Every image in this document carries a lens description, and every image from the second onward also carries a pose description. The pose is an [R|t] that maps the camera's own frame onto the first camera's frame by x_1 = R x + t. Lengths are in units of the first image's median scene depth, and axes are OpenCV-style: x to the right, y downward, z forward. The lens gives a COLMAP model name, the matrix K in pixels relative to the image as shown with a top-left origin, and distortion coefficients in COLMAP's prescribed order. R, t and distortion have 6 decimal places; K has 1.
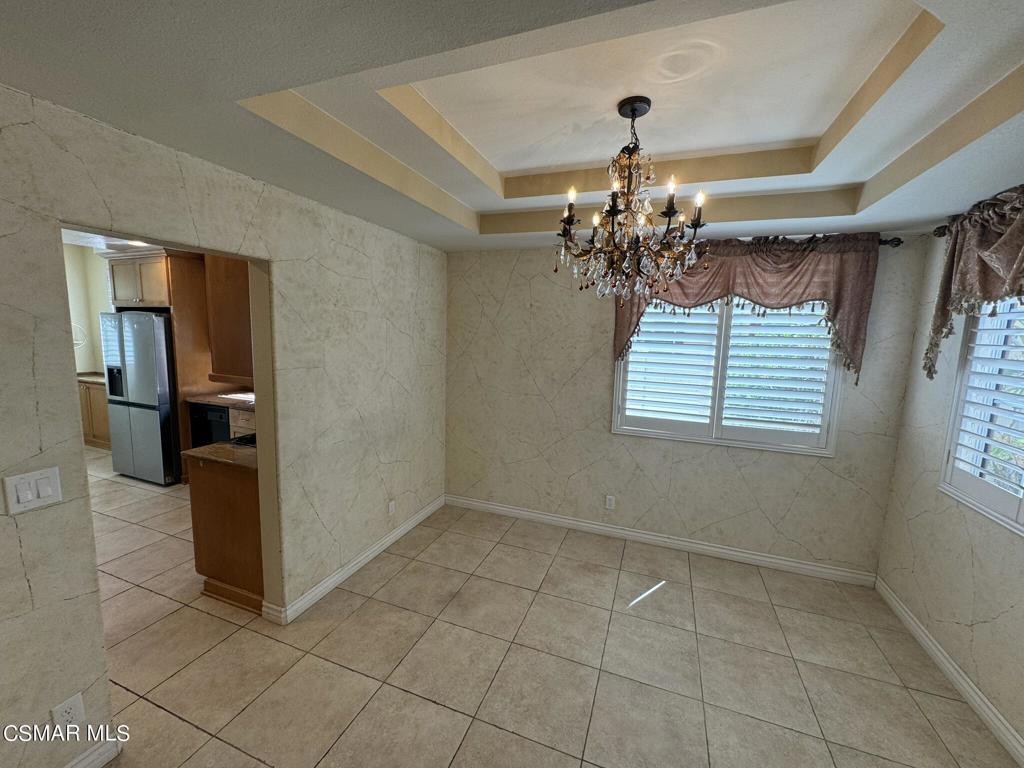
lens RADIAL K [[409.8, 0, 510.4], [0, 409.8, 381.6], [0, 0, 1]] dist [-0.005472, 0.000813]
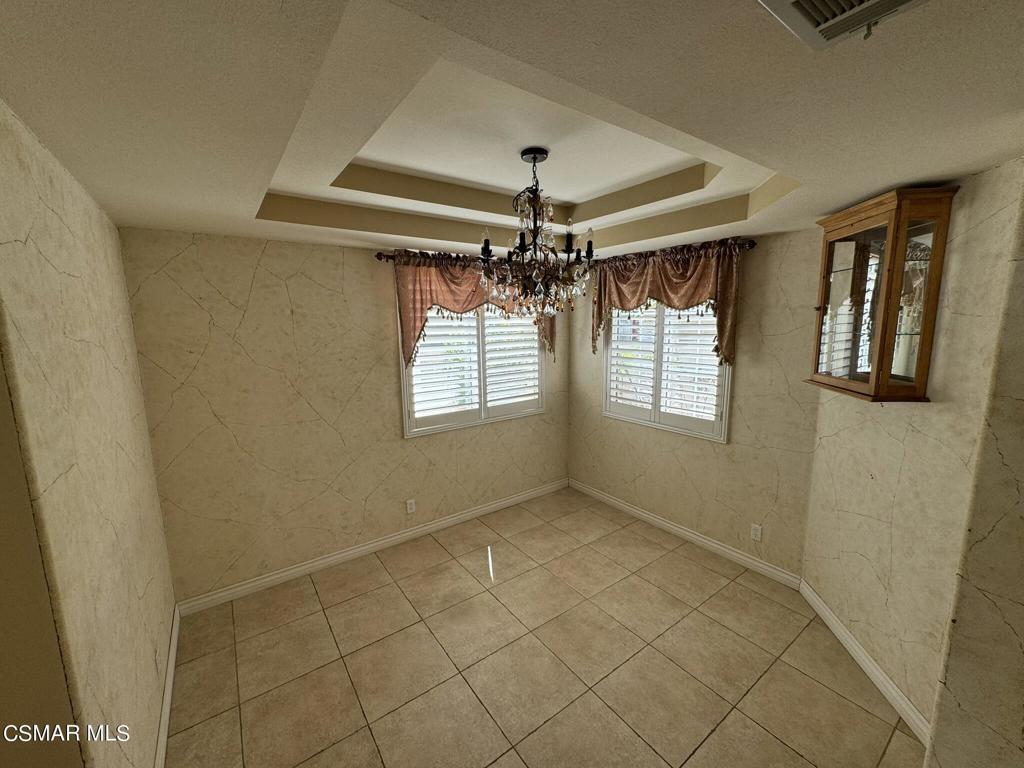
lens RADIAL K [[409.8, 0, 513.8], [0, 409.8, 382.1], [0, 0, 1]] dist [-0.005472, 0.000813]
pose [[0.551218, -0.163792, 0.818126, -0.448587], [0.135506, 0.985098, 0.105922, -0.090224], [-0.823284, 0.052474, 0.565199, 0.235273]]
